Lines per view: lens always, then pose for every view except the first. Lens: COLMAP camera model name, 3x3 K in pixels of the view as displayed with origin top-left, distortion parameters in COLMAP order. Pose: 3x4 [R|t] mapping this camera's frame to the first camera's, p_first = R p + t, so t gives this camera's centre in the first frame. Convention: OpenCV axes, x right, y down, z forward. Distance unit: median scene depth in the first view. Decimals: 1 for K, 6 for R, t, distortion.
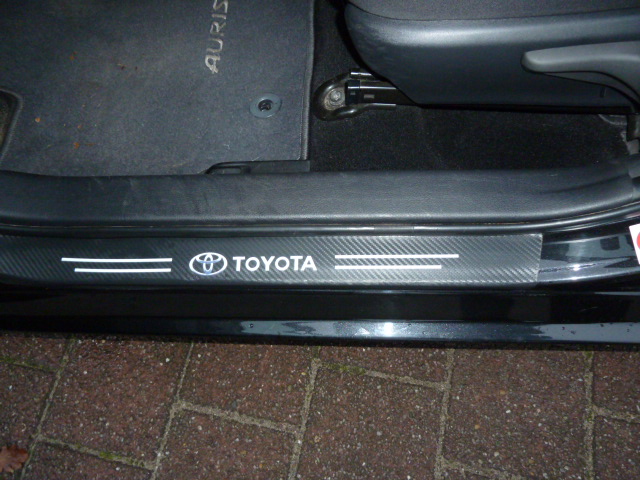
lens RADIAL K [[473.5, 0, 317.8], [0, 473.5, 228.3], [0, 0, 1]] dist [-0.026836, 0.001032]
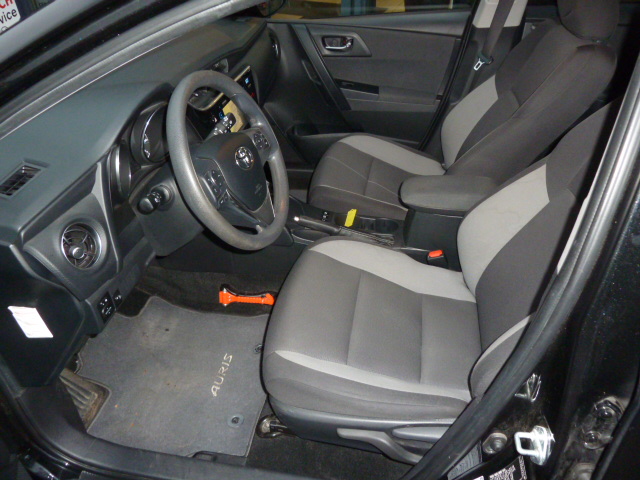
lens RADIAL K [[473.5, 0, 317.8], [0, 473.5, 228.3], [0, 0, 1]] dist [-0.026836, 0.001032]
pose [[0.987934, 0.130506, -0.083392, 0.270505], [-0.154800, 0.848790, -0.505561, -0.011549], [0.004803, 0.512370, 0.858751, -1.006953]]
